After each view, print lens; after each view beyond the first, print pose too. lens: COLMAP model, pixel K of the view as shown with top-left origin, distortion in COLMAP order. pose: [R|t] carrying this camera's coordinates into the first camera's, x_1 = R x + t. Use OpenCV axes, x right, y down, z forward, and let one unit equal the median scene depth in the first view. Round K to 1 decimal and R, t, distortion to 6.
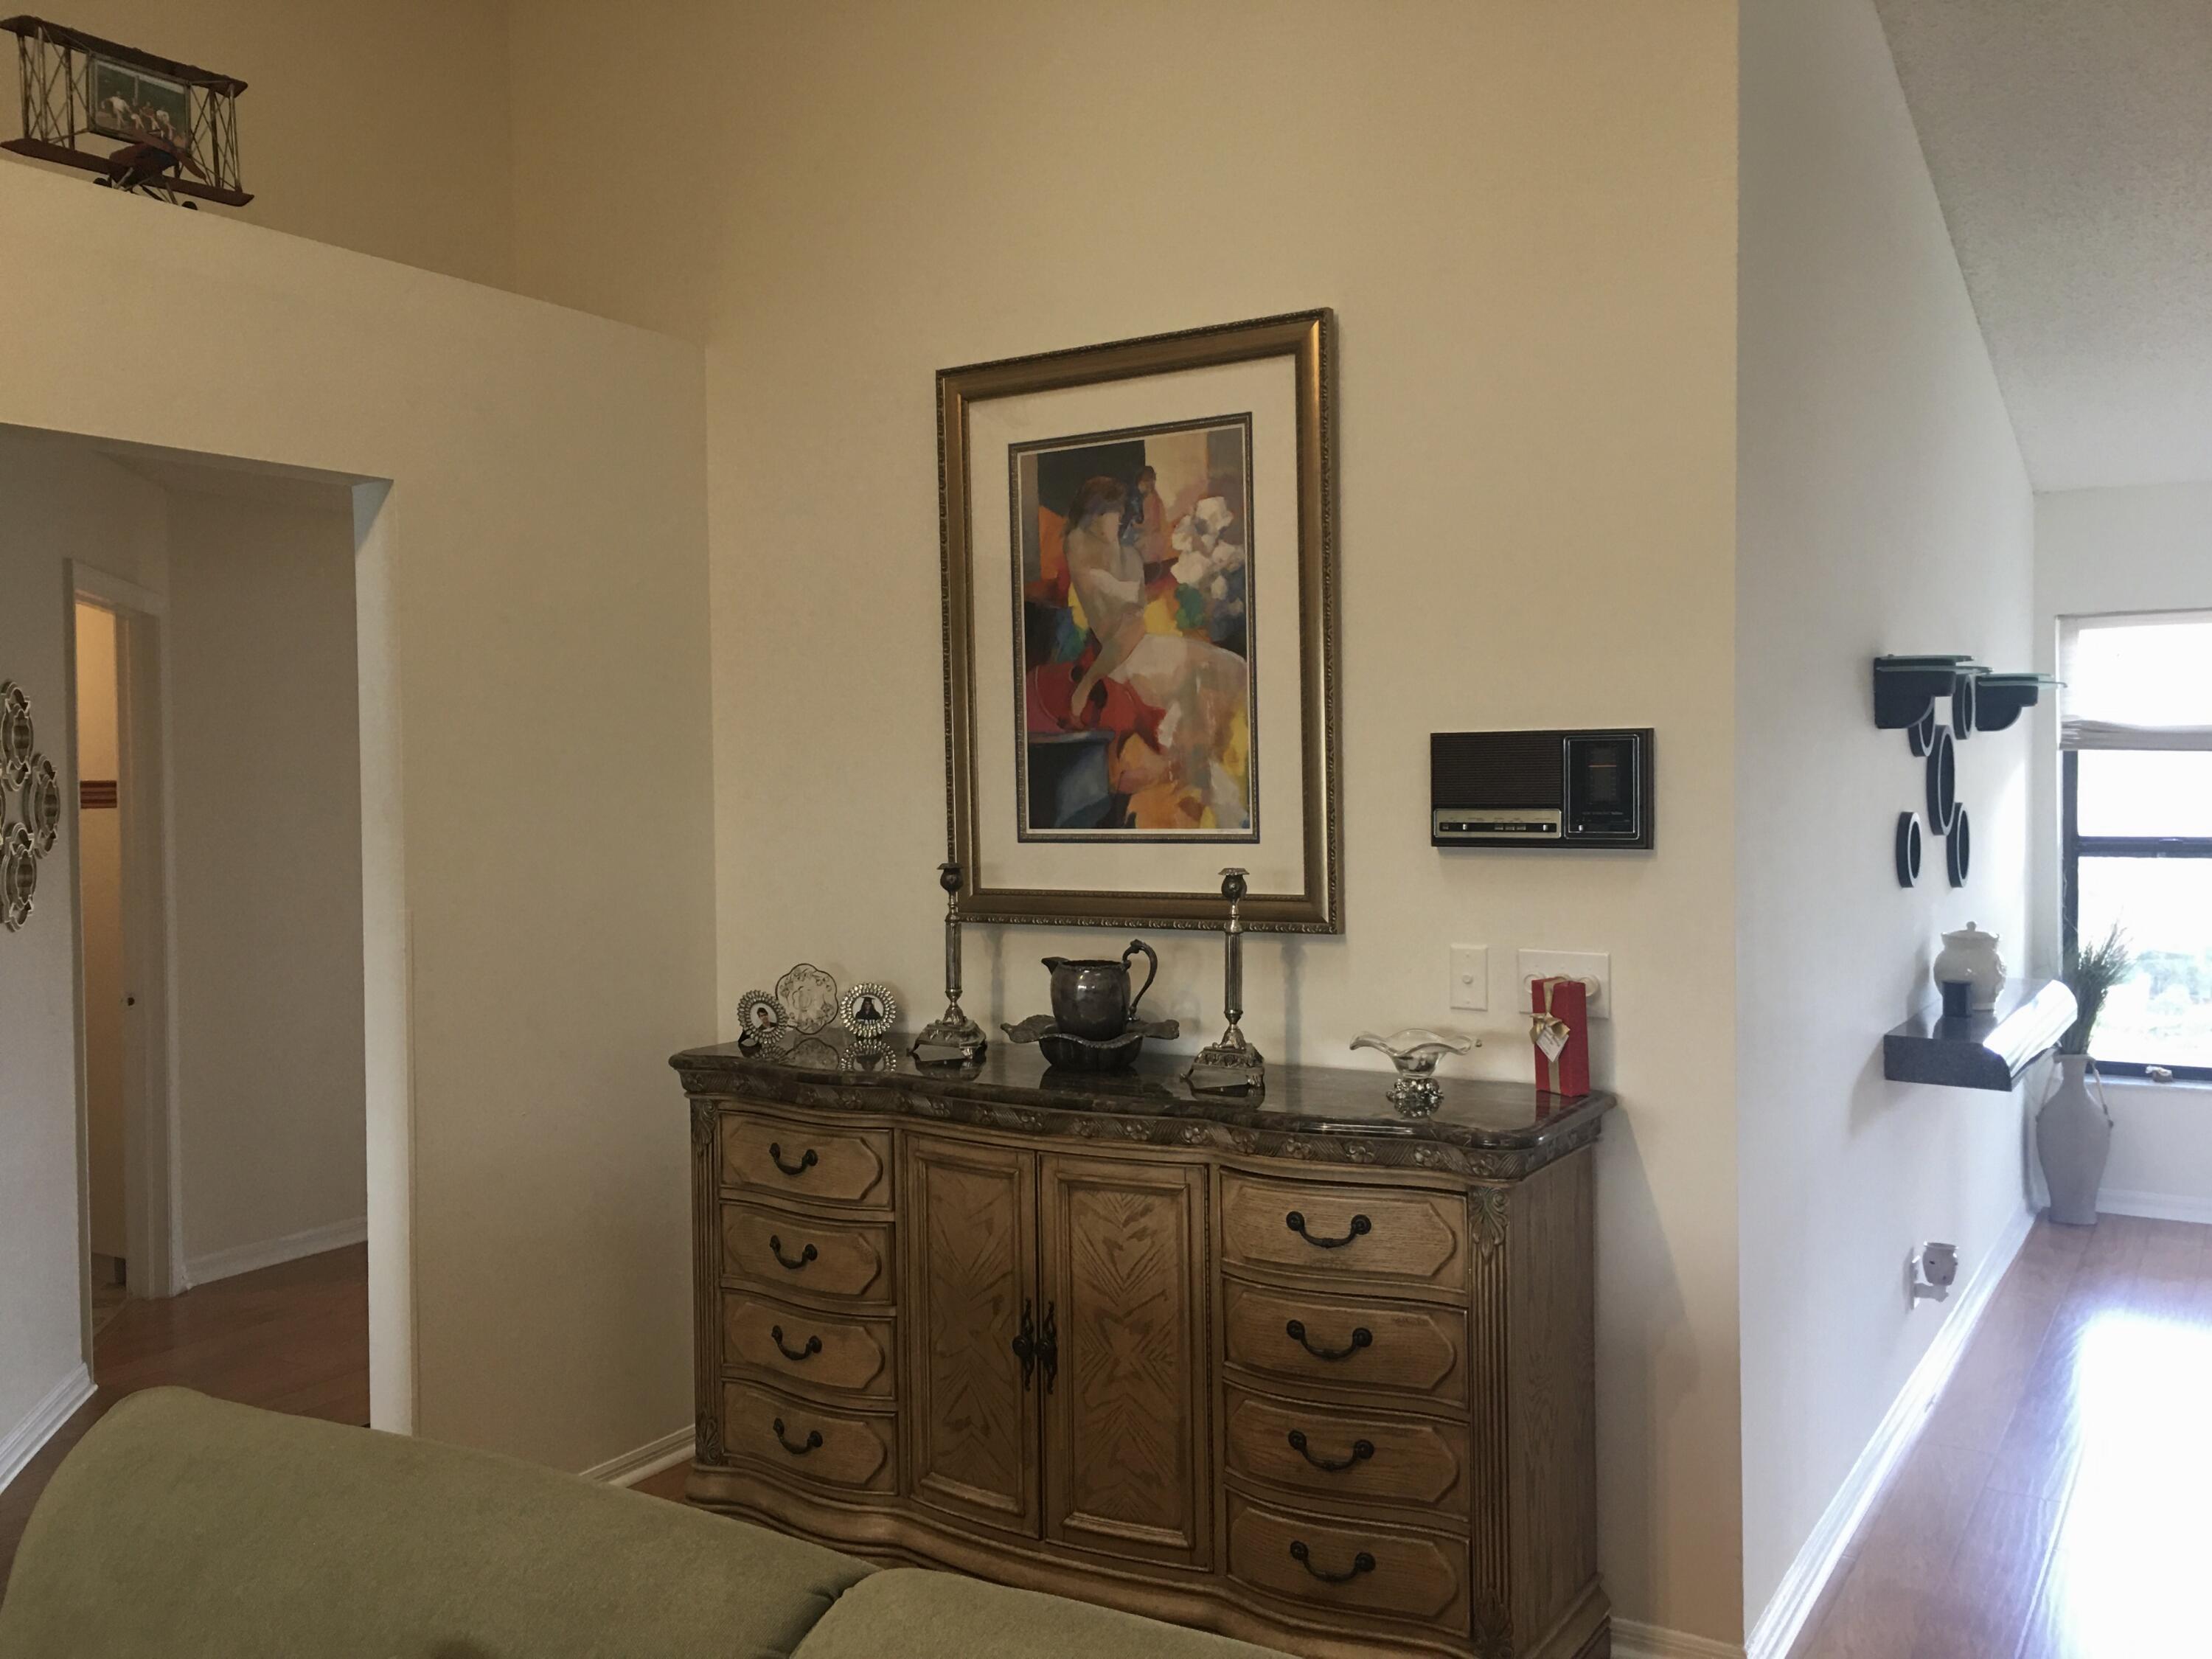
lens RADIAL K [[1884.8, 0, 1100.5], [0, 1884.8, 821.6], [0, 0, 1]] dist [0.054845, -0.056416]
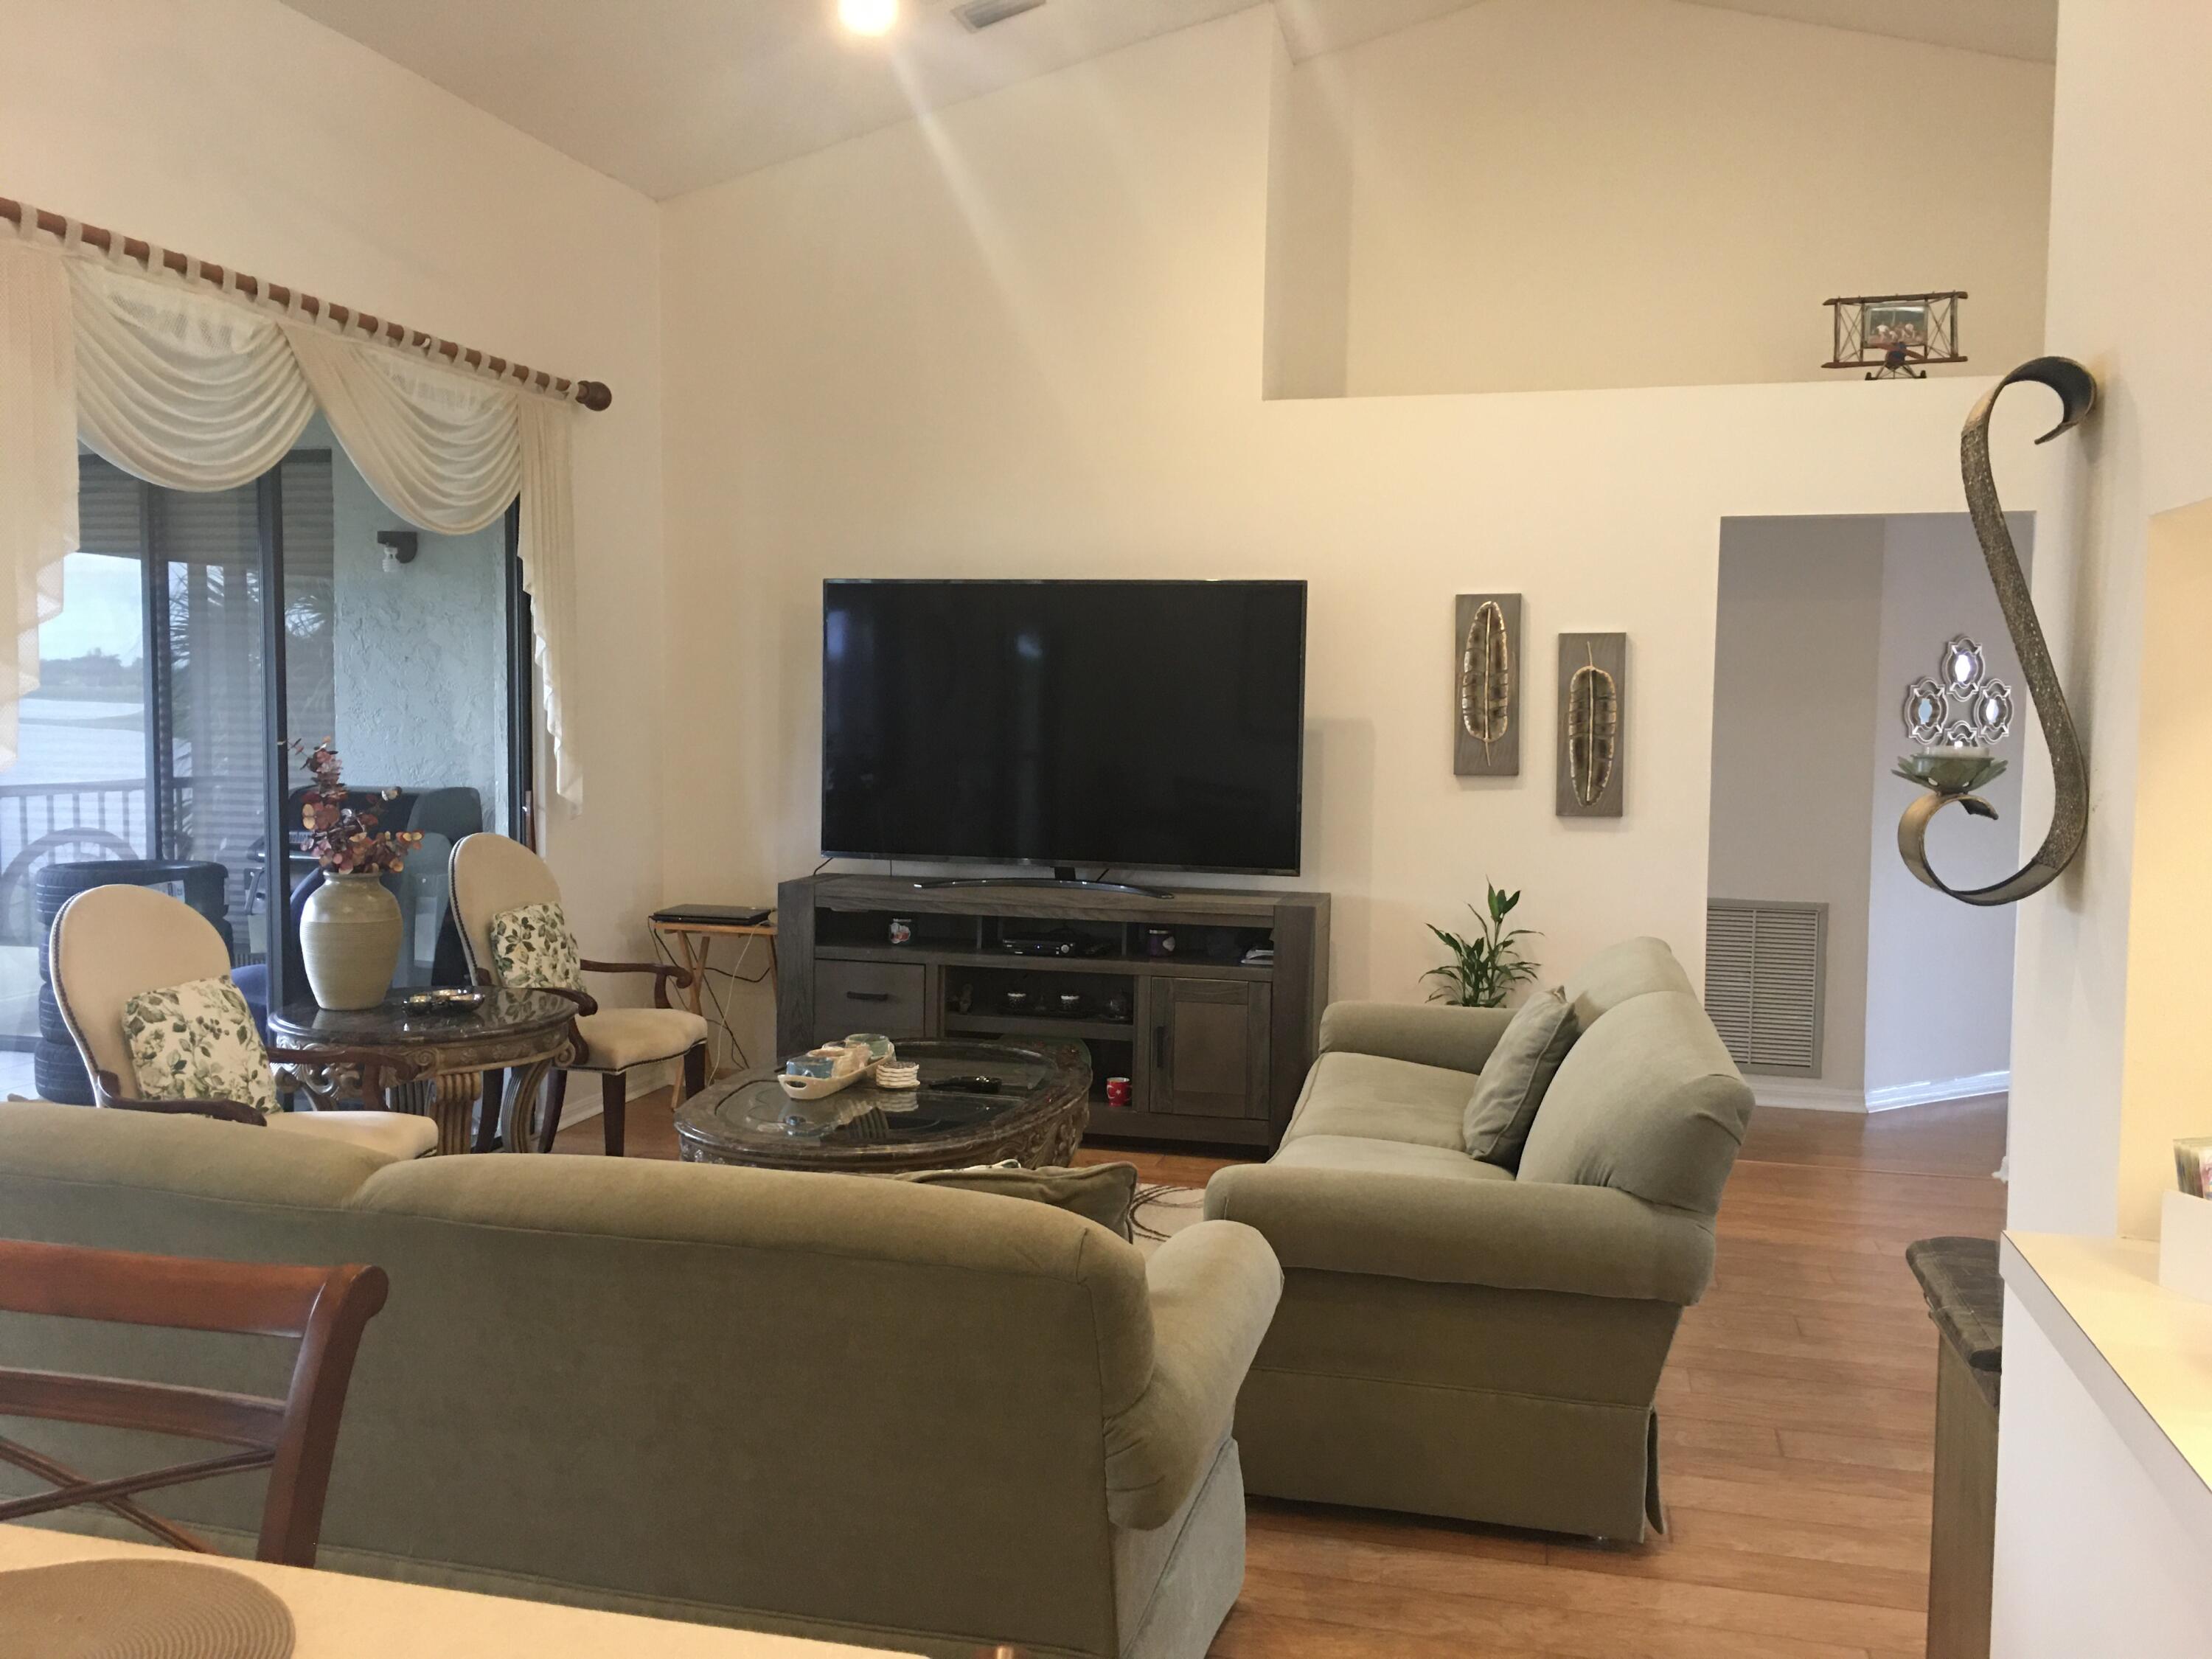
lens RADIAL K [[1886.8, 0, 1106.1], [0, 1886.8, 817.7], [0, 0, 1]] dist [0.086531, -0.112078]
pose [[0.304606, 0.075778, -0.949459, 0.939789], [-0.039079, 0.996985, 0.067033, 0.002814], [0.951677, 0.016685, 0.306649, -0.250335]]
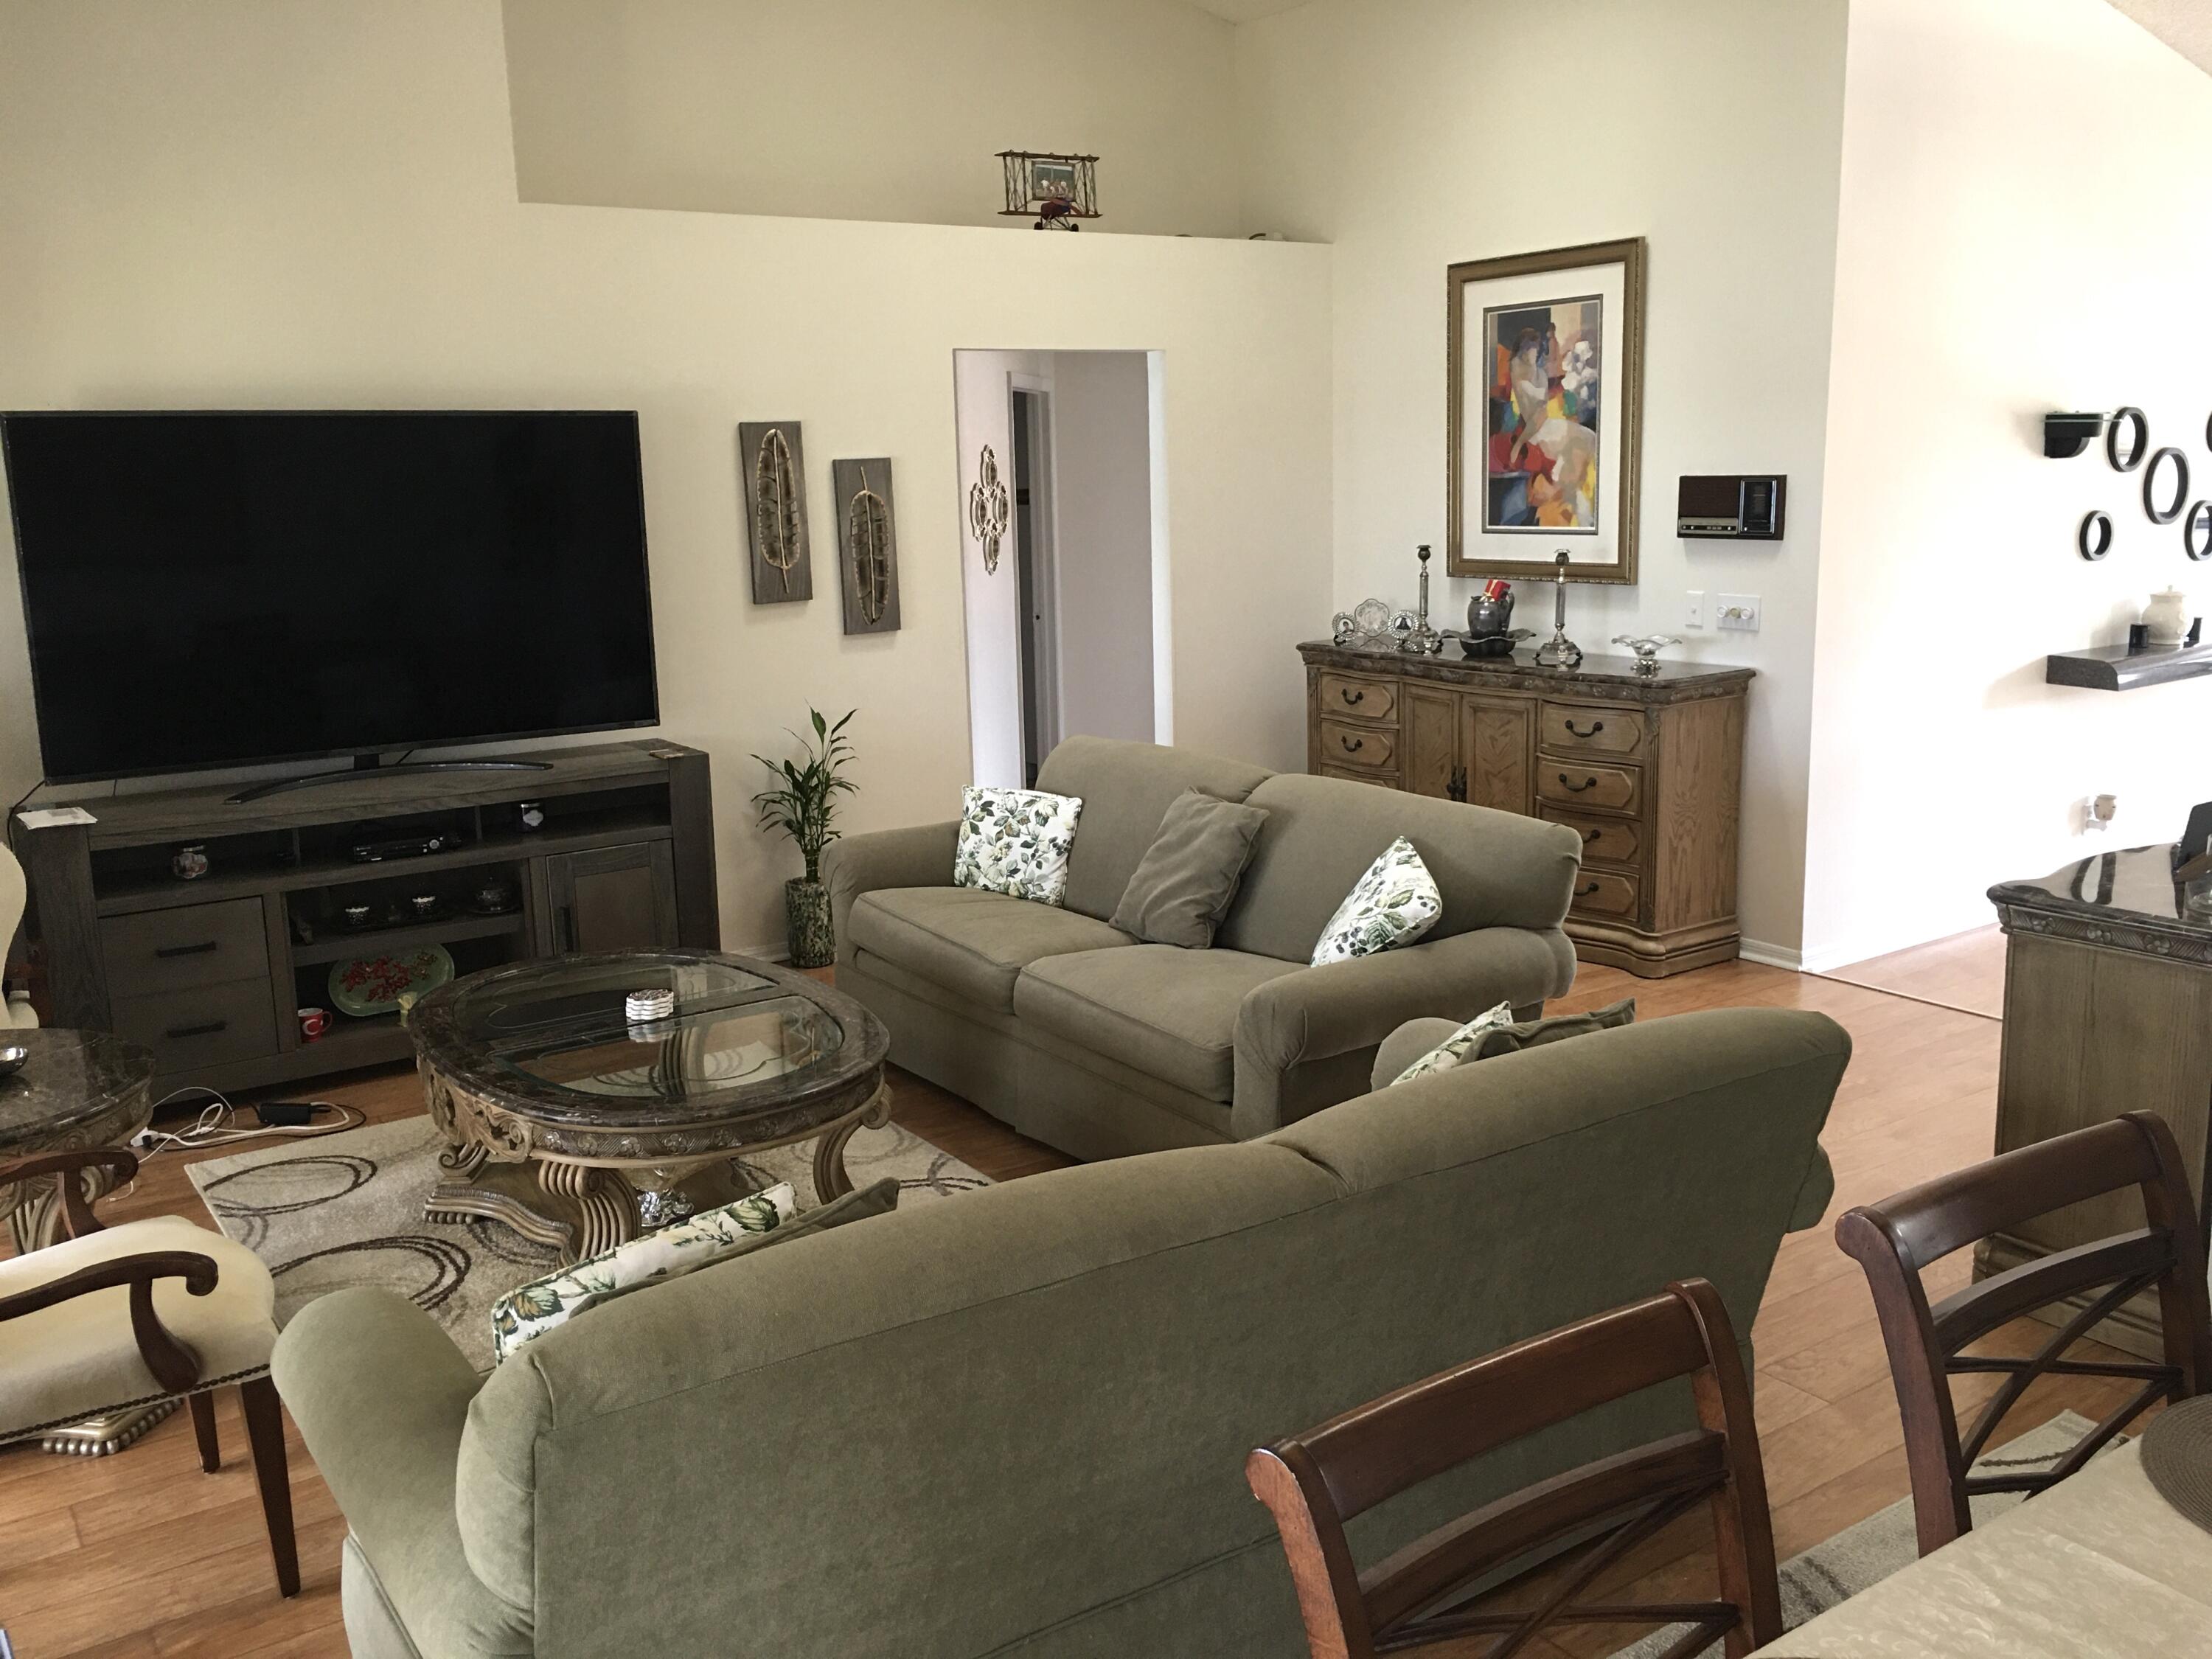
lens RADIAL K [[1884.8, 0, 1100.5], [0, 1884.8, 821.6], [0, 0, 1]] dist [0.054845, -0.056416]
pose [[0.914864, 0.065735, -0.398374, 0.385982], [0.005687, 0.984462, 0.175505, -0.039478], [0.403721, -0.162829, 0.900275, -0.888682]]
